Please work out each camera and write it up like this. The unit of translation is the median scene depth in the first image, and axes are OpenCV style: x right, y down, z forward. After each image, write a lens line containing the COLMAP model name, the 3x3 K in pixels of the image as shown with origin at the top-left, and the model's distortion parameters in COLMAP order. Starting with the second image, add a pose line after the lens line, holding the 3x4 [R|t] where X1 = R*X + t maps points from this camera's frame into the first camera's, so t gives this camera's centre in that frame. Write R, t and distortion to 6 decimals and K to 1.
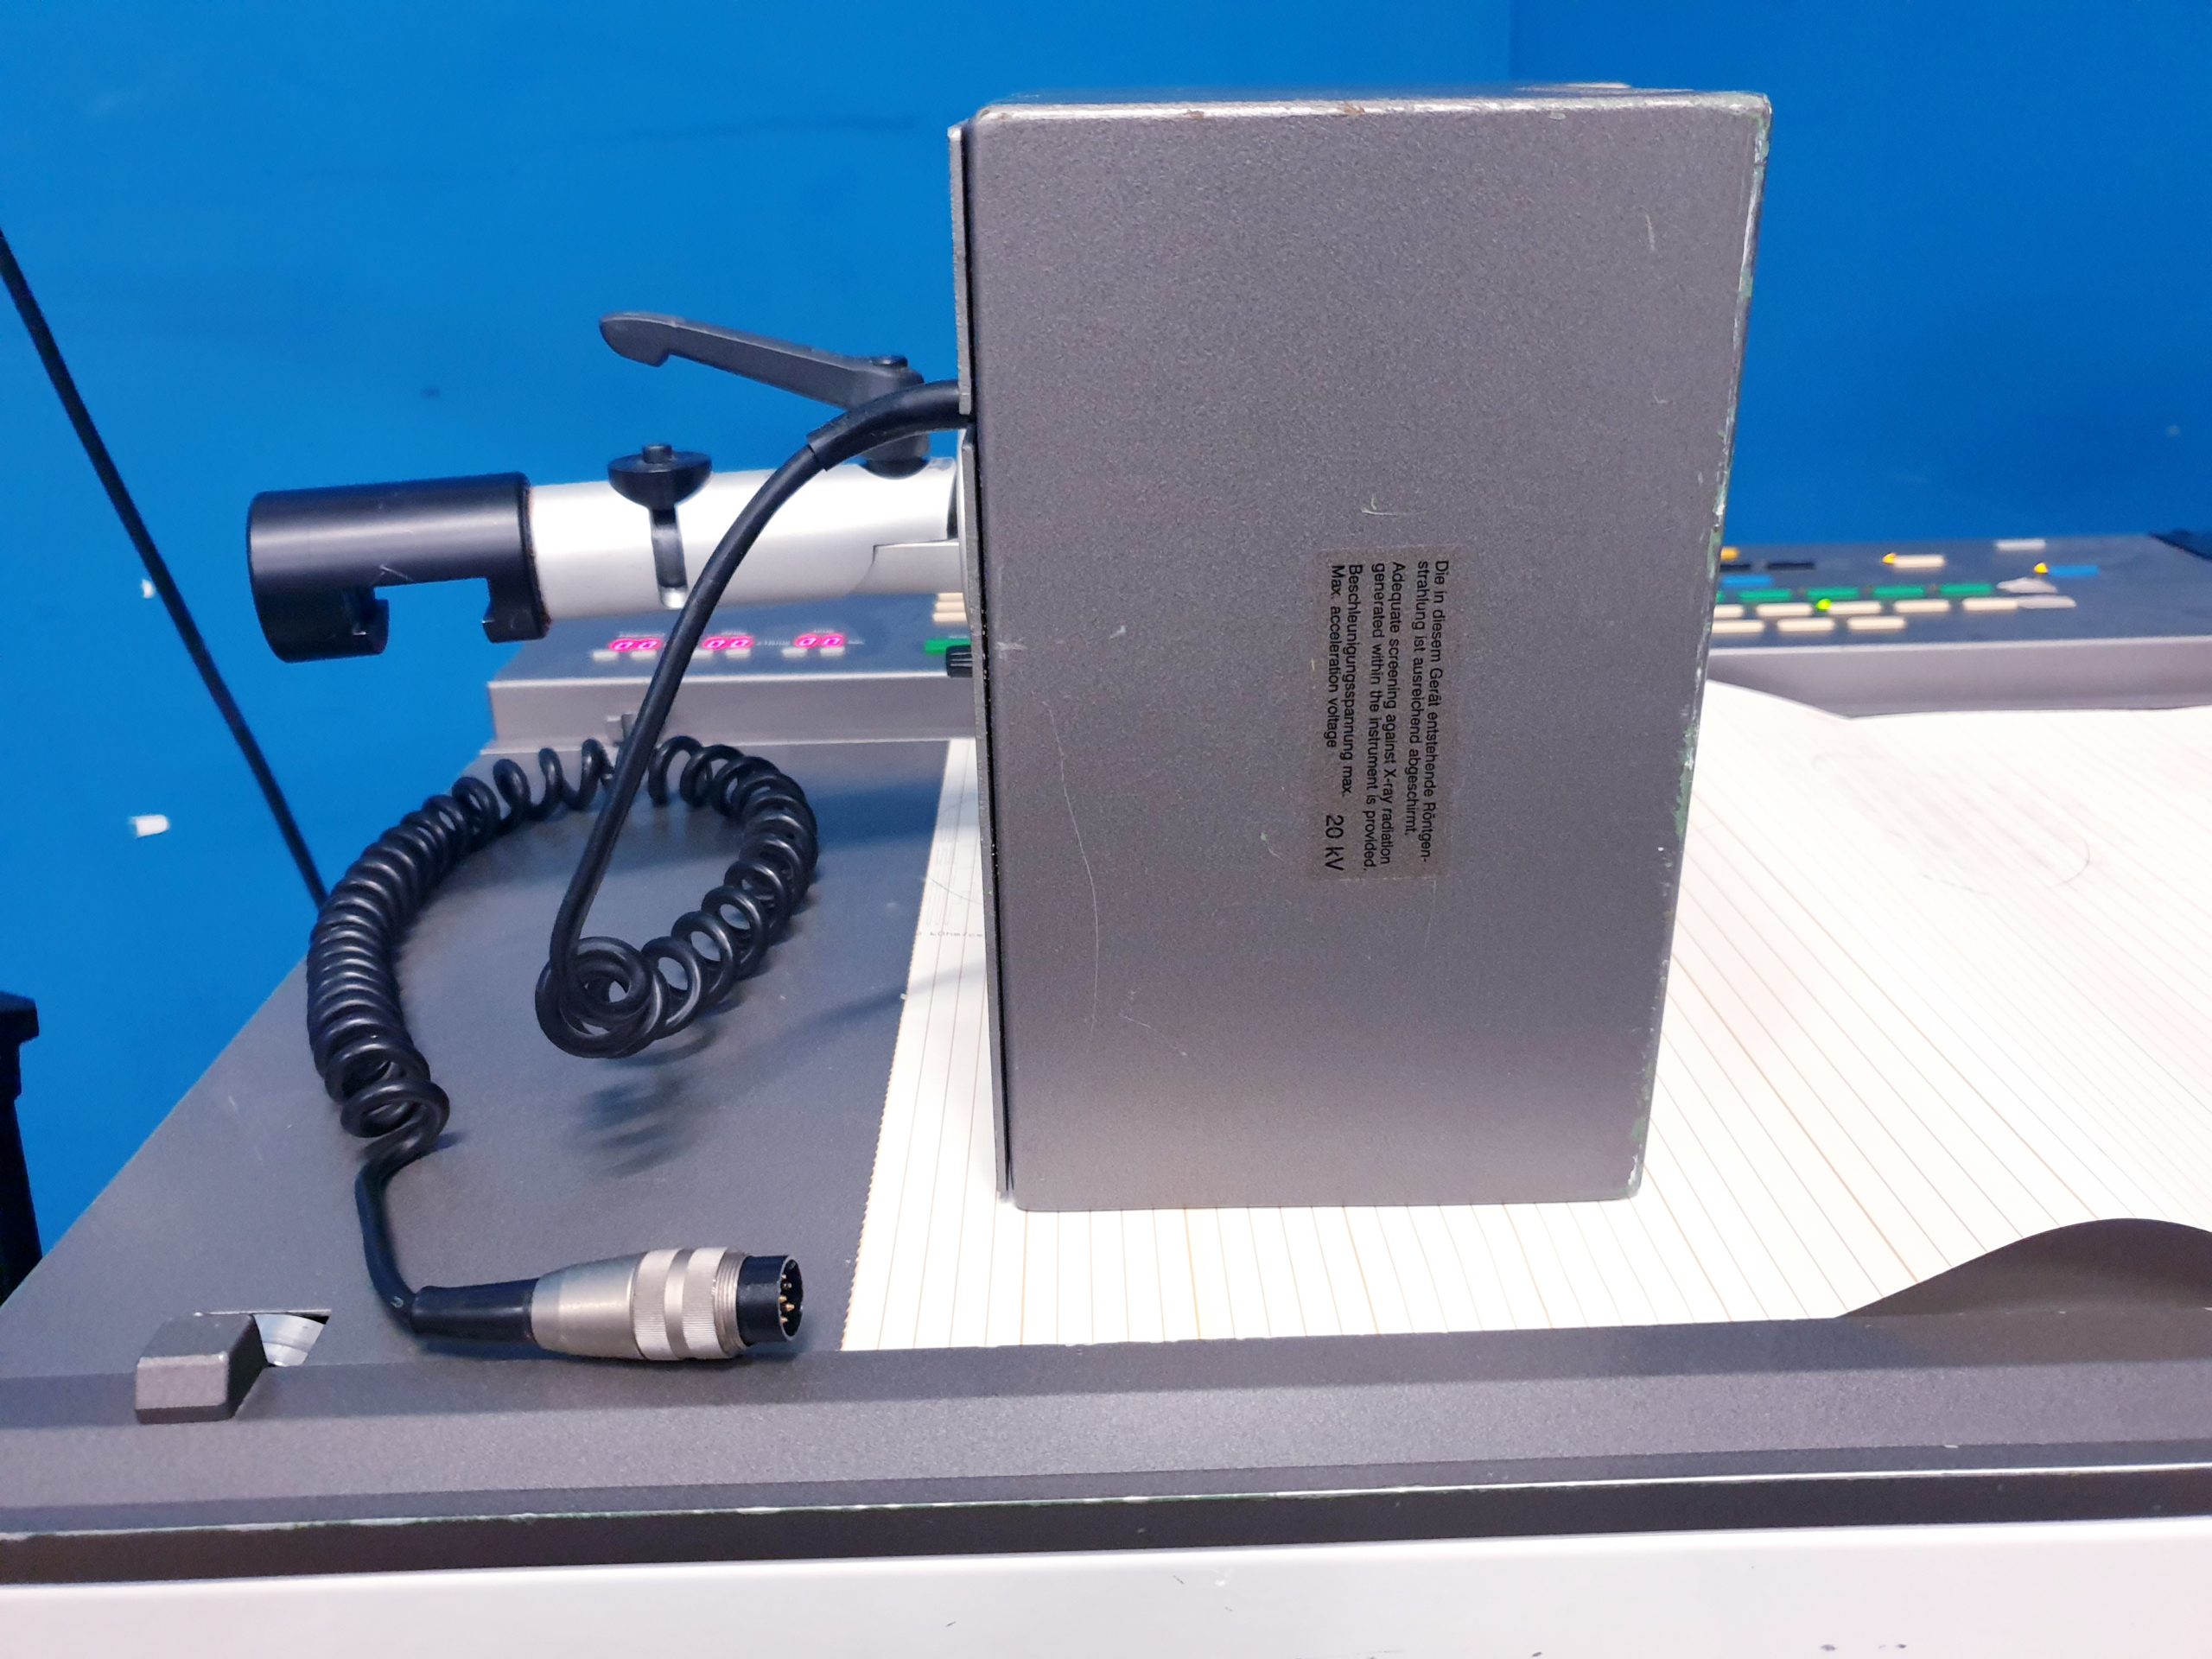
lens RADIAL K [[1747.3, 0, 1101.1], [0, 1747.3, 844.6], [0, 0, 1]] dist [0.001989, -0.003607]
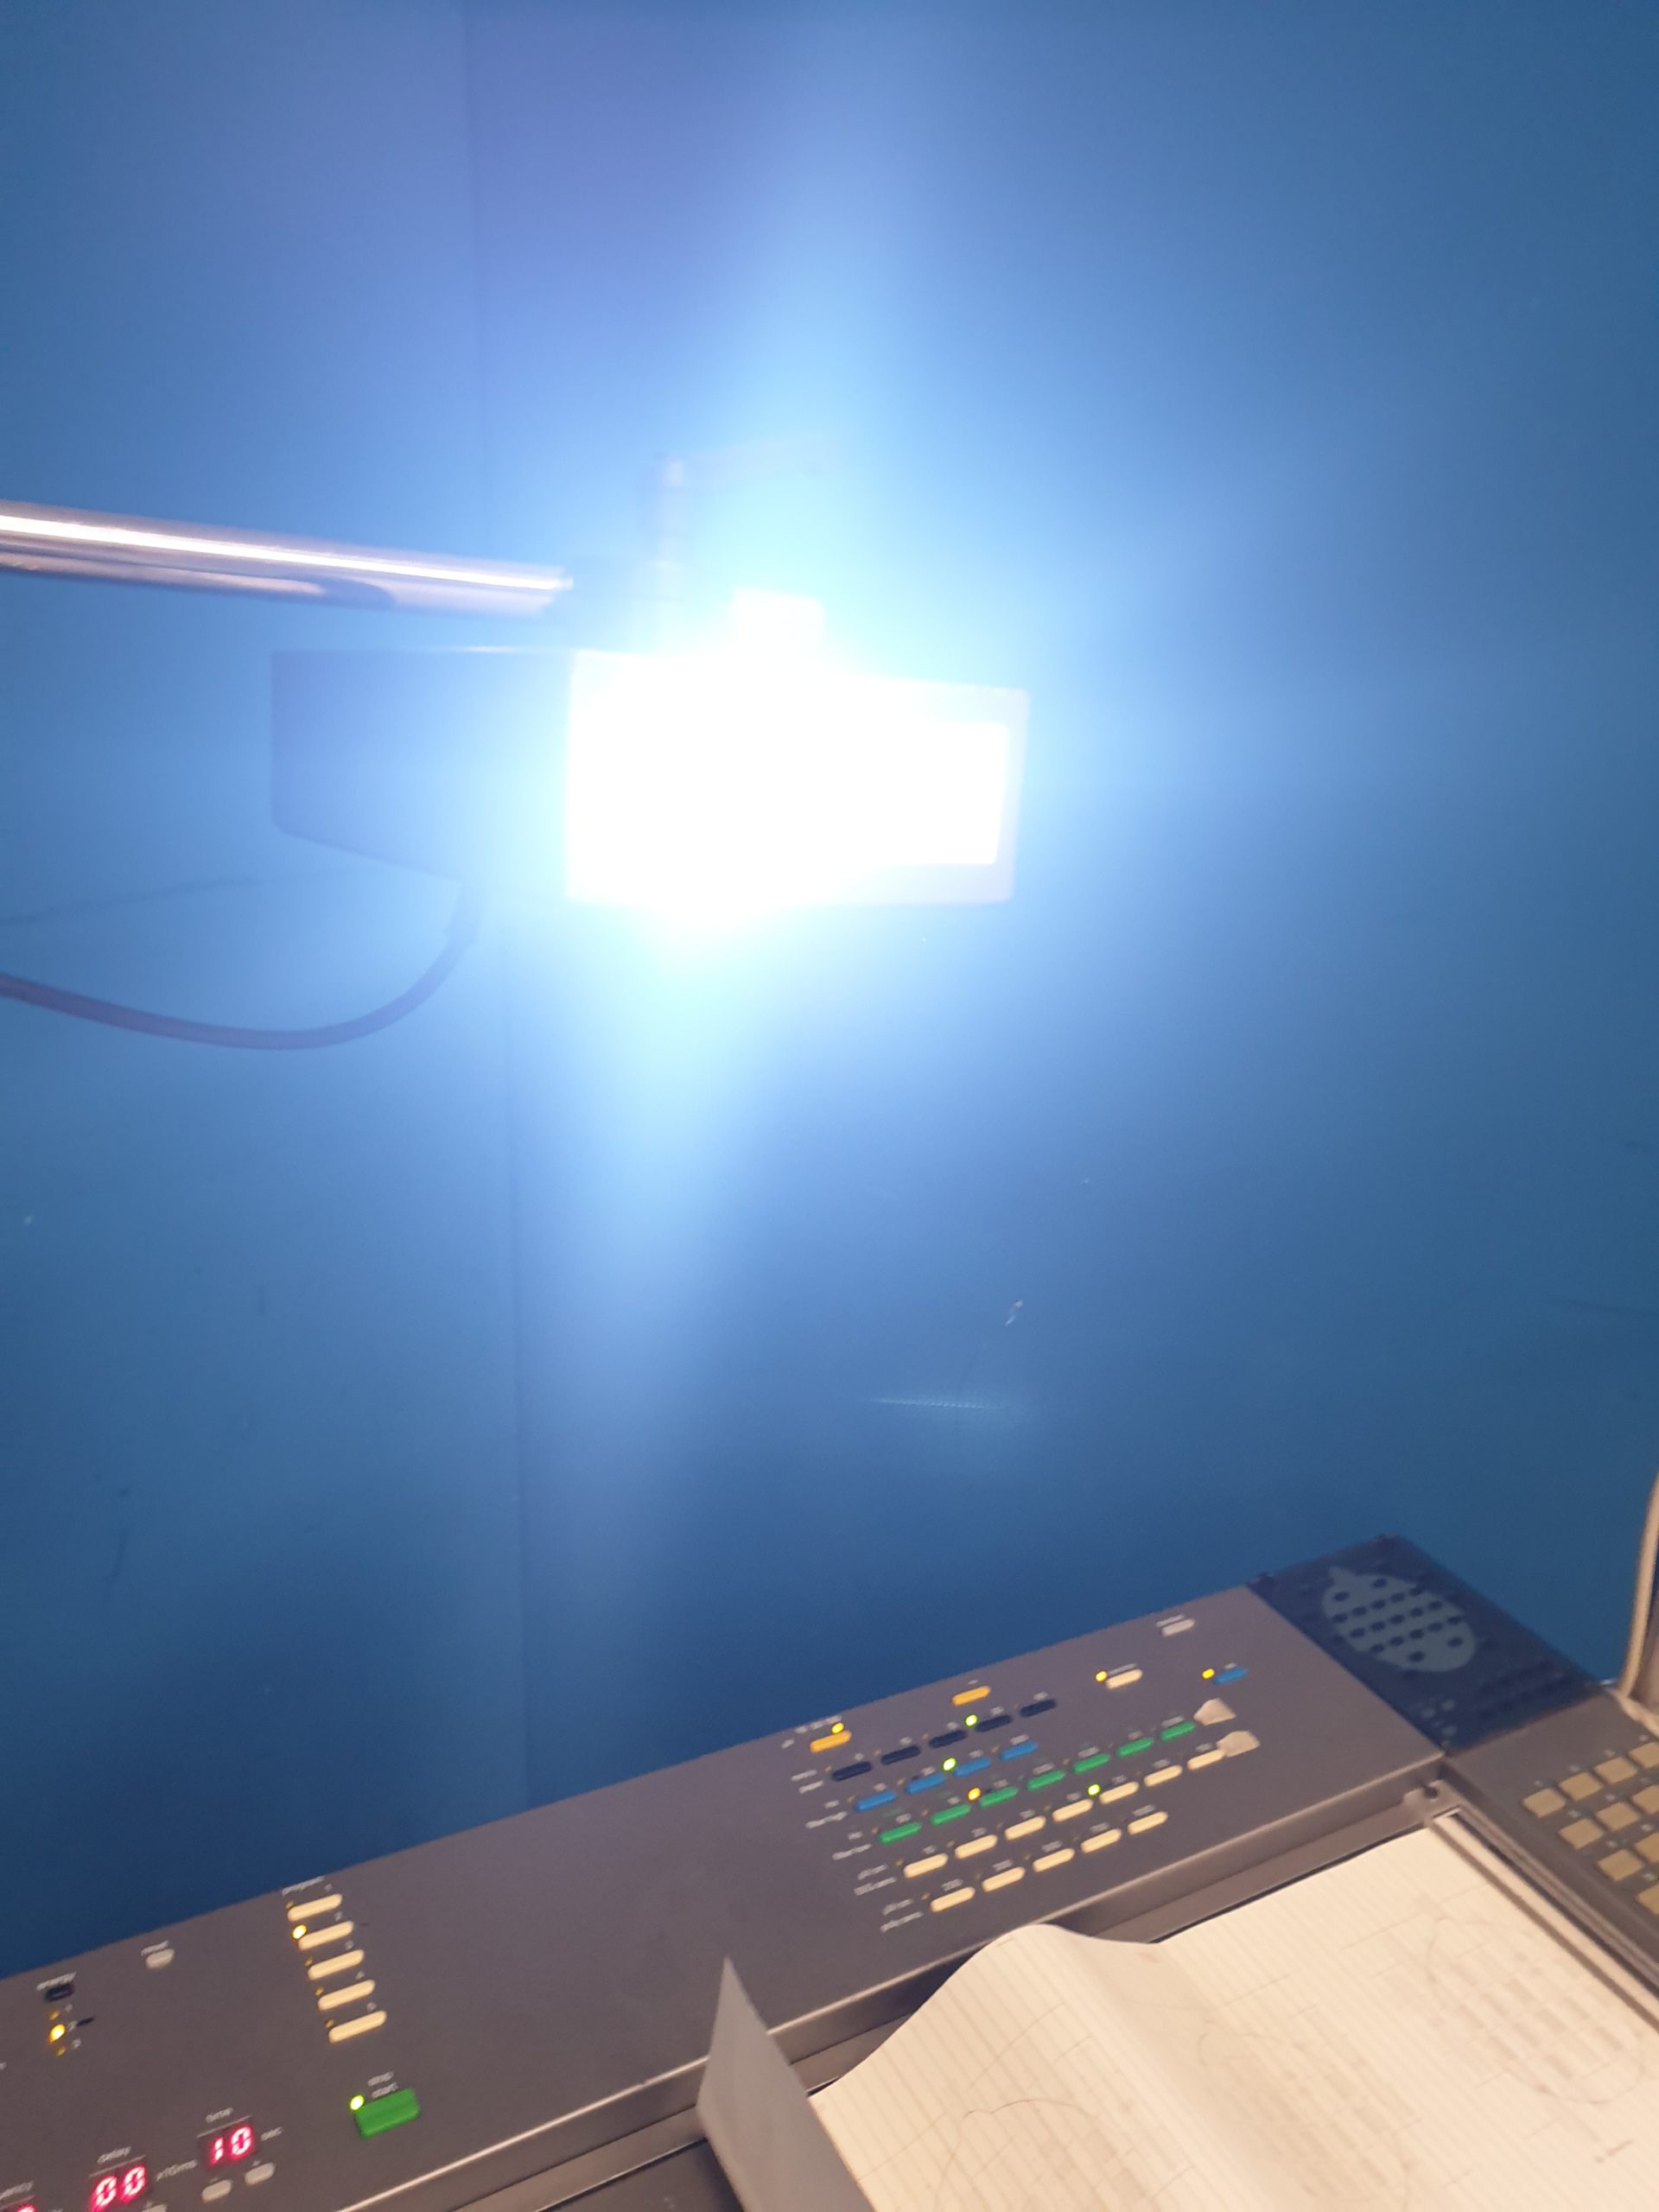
lens RADIAL K [[1747.3, 0, 829.0], [0, 1747.3, 1100.4], [0, 0, 1]] dist [0.001989, -0.003607]
pose [[0.873740, -0.068411, 0.481558, -0.292240], [0.079854, 0.996801, -0.003281, -0.634196], [-0.479793, 0.041322, 0.876408, 0.024230]]
